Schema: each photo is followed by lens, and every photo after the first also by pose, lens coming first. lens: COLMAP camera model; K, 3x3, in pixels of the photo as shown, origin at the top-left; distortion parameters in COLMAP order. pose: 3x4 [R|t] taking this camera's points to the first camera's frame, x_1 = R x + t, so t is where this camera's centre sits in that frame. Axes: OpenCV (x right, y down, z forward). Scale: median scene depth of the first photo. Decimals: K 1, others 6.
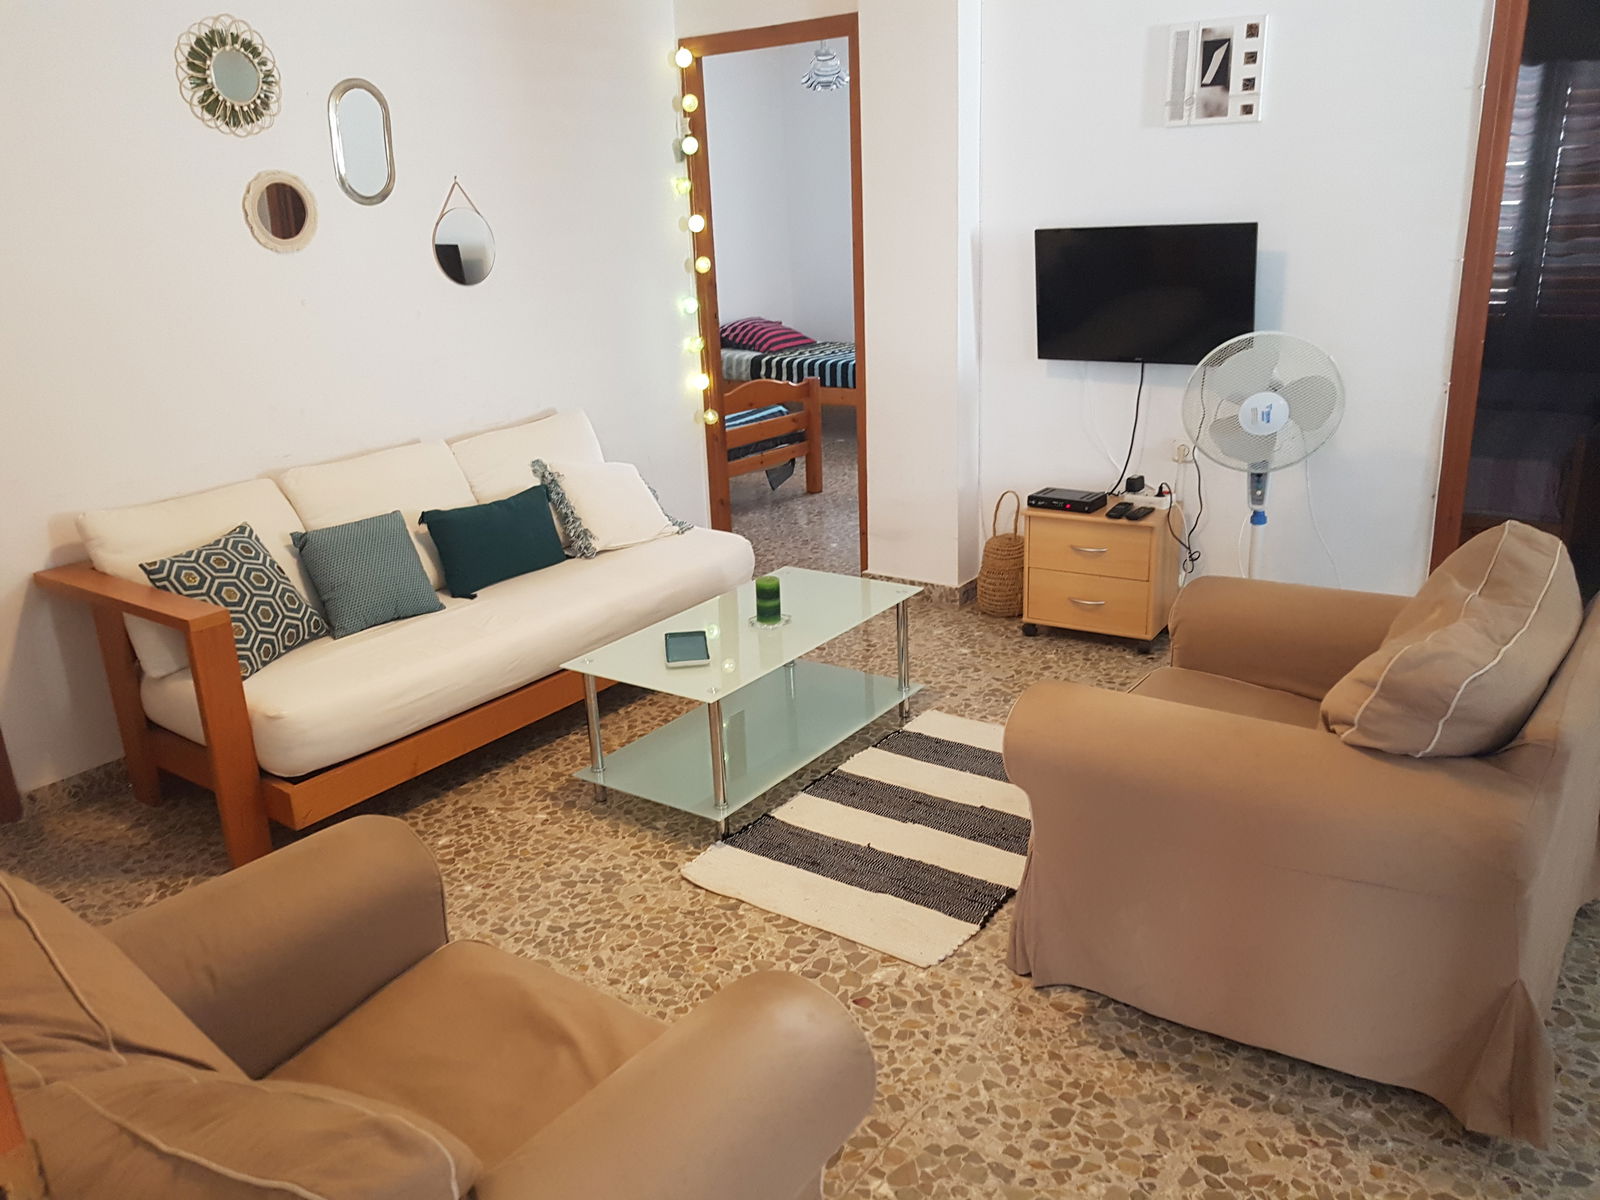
lens RADIAL K [[1235.2, 0, 801.8], [0, 1235.2, 600.1], [0, 0, 1]] dist [0.000348, 0.000028]
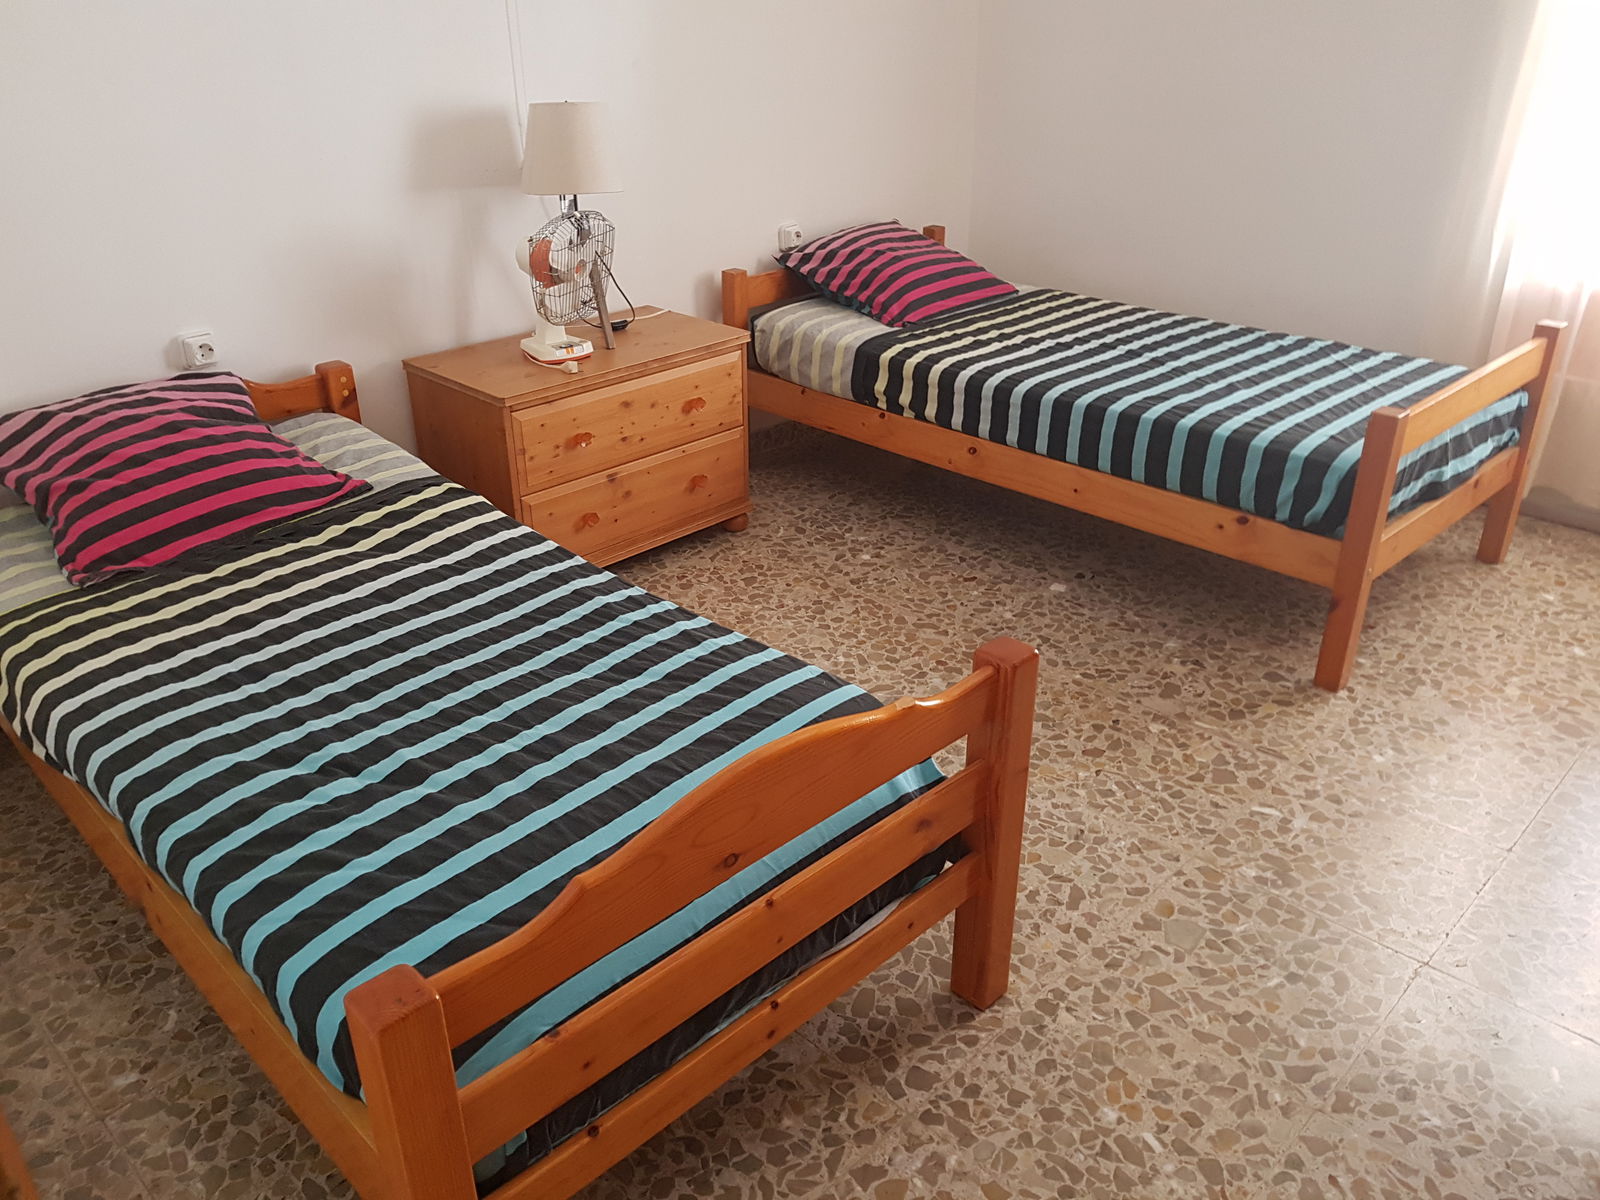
lens RADIAL K [[1235.2, 0, 797.2], [0, 1235.2, 601.3], [0, 0, 1]] dist [0.000348, 0.000028]
pose [[0.988321, 0.098001, -0.116697, -0.004279], [-0.077555, 0.982662, 0.168403, -0.178558], [0.131177, -0.157386, 0.978786, 0.578129]]
